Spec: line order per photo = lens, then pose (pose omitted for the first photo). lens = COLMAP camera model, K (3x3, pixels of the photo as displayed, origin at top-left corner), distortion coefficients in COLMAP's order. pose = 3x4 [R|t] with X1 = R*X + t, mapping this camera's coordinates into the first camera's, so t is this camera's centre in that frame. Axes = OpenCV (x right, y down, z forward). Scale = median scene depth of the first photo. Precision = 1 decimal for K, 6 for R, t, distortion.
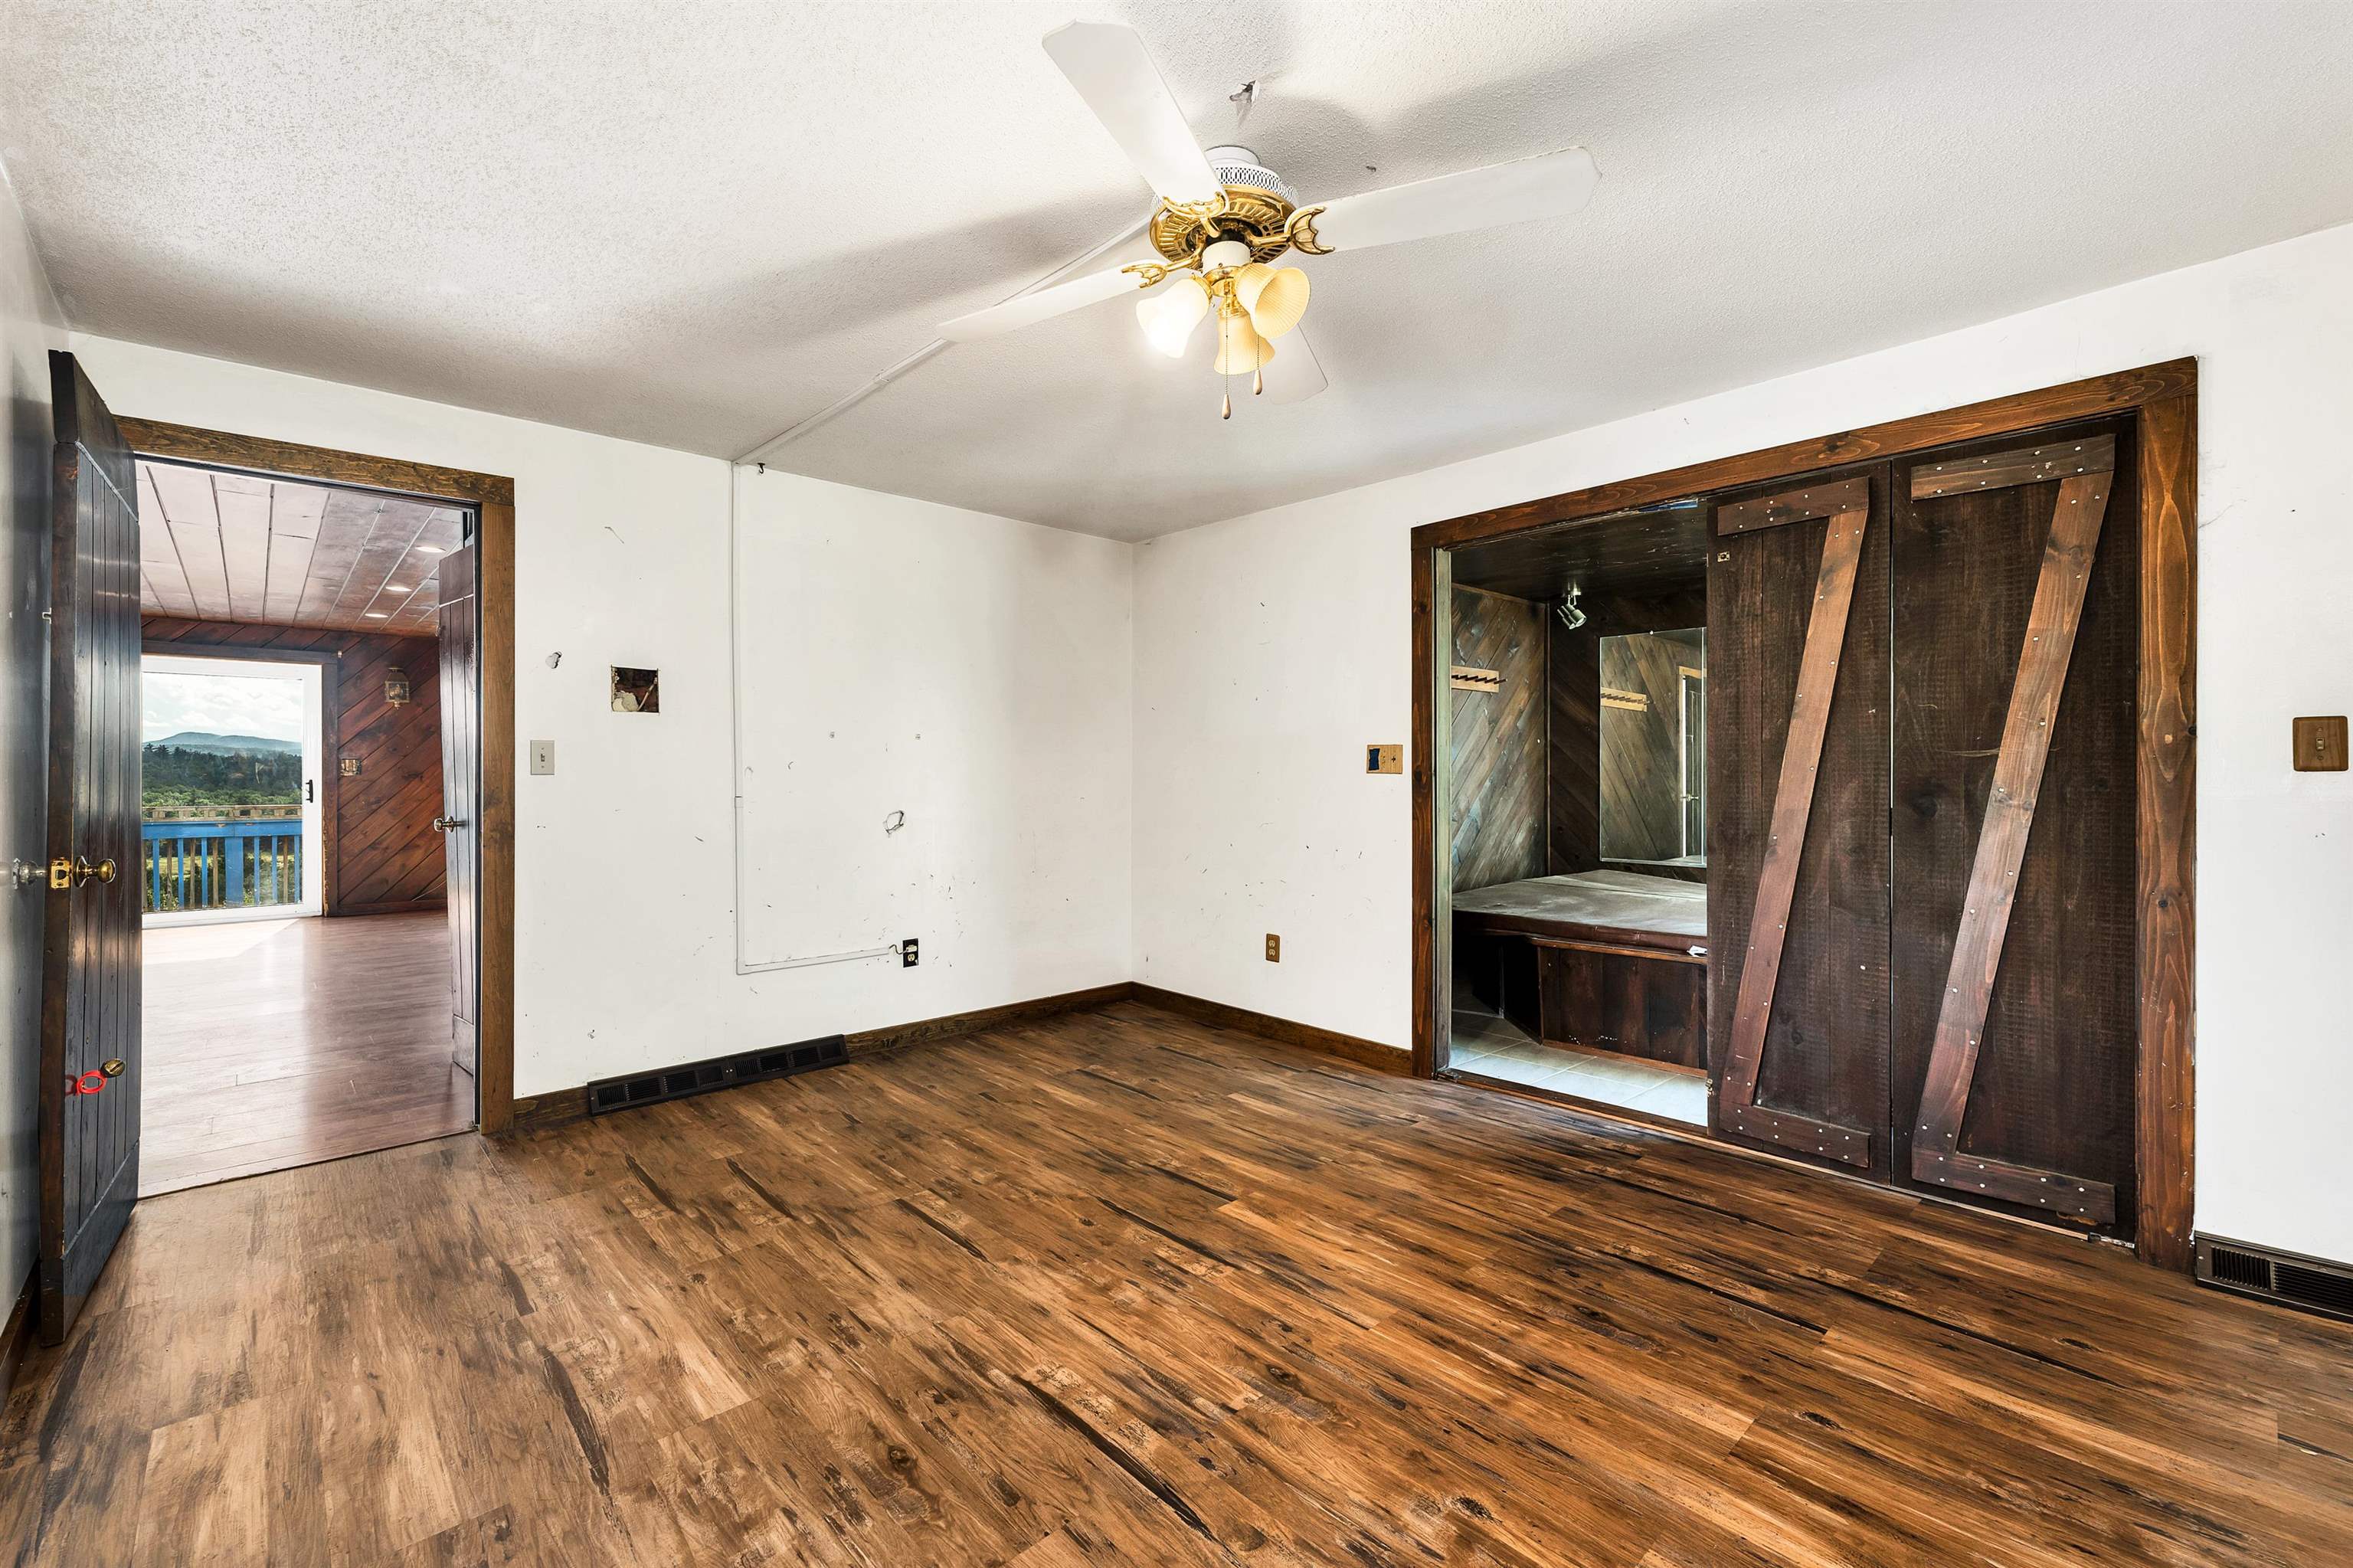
lens RADIAL K [[998.9, 0, 1168.4], [0, 998.9, 790.5], [0, 0, 1]] dist [-0.002386, -0.000076]
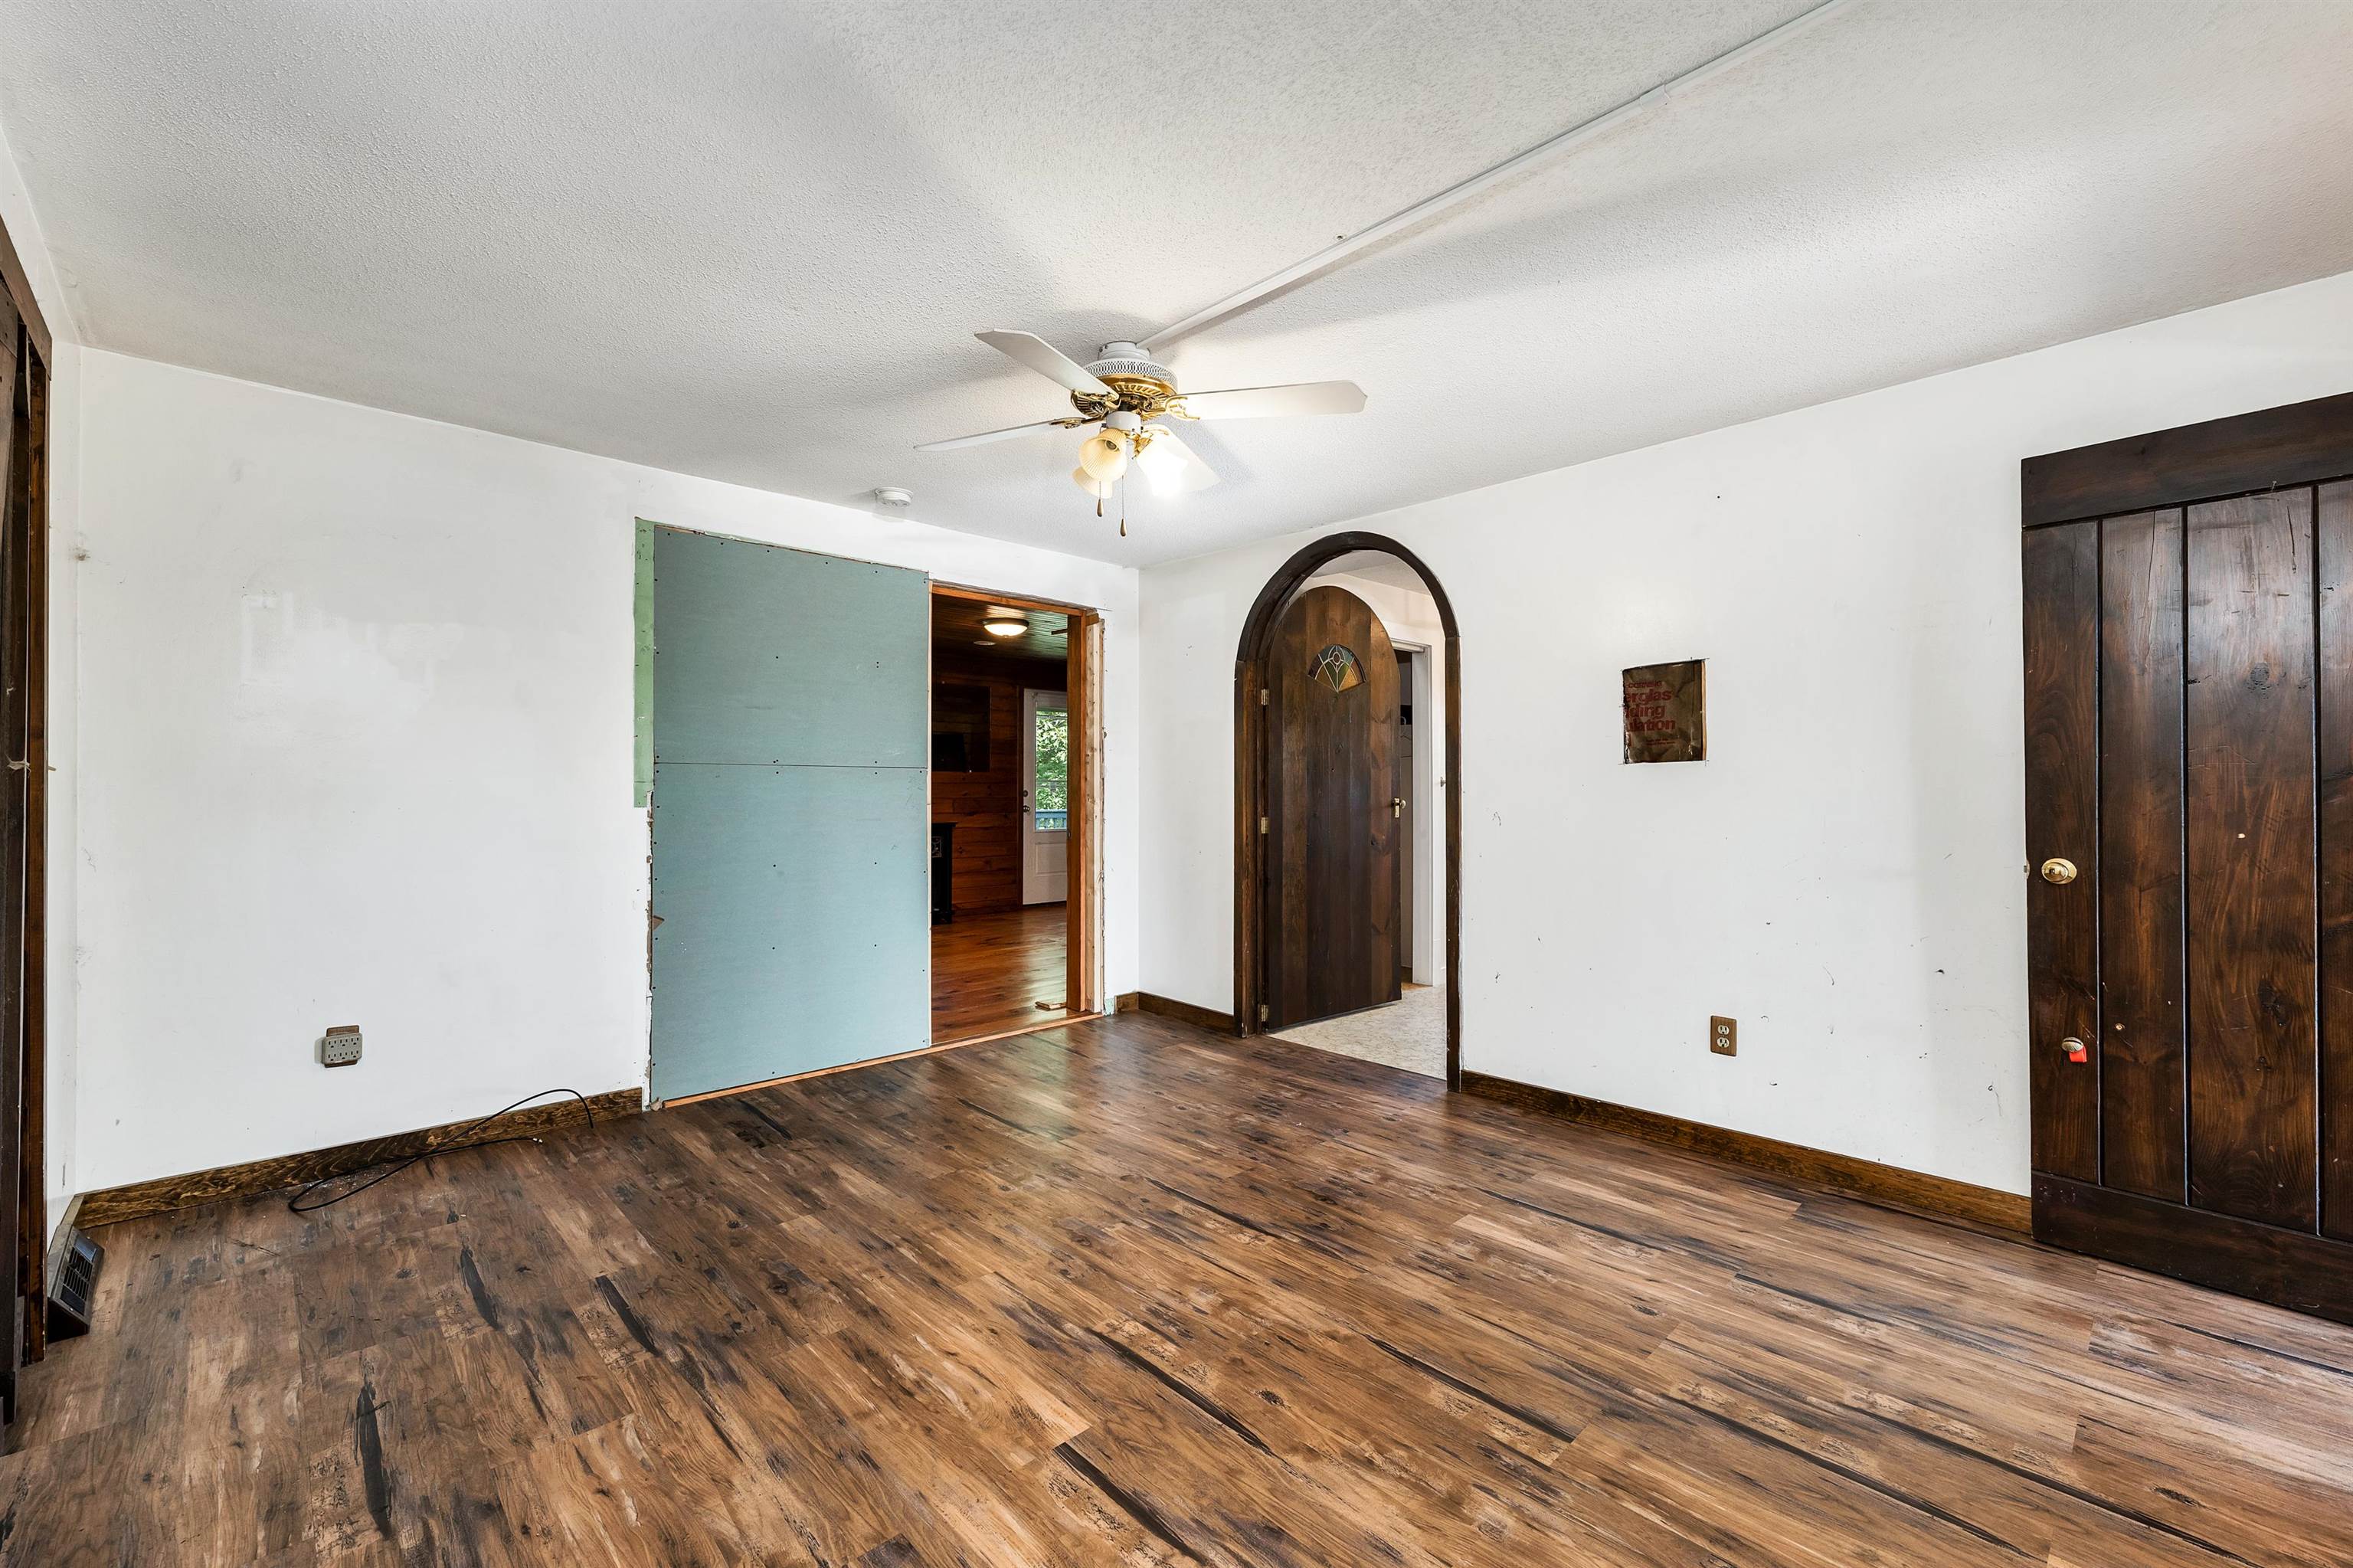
lens RADIAL K [[998.9, 0, 1168.4], [0, 998.9, 790.5], [0, 0, 1]] dist [-0.002386, -0.000076]
pose [[-0.999932, 0.002363, 0.011455, -0.016517], [0.002511, 0.999913, 0.012960, -0.034175], [-0.011423, 0.012988, -0.999850, 1.993234]]
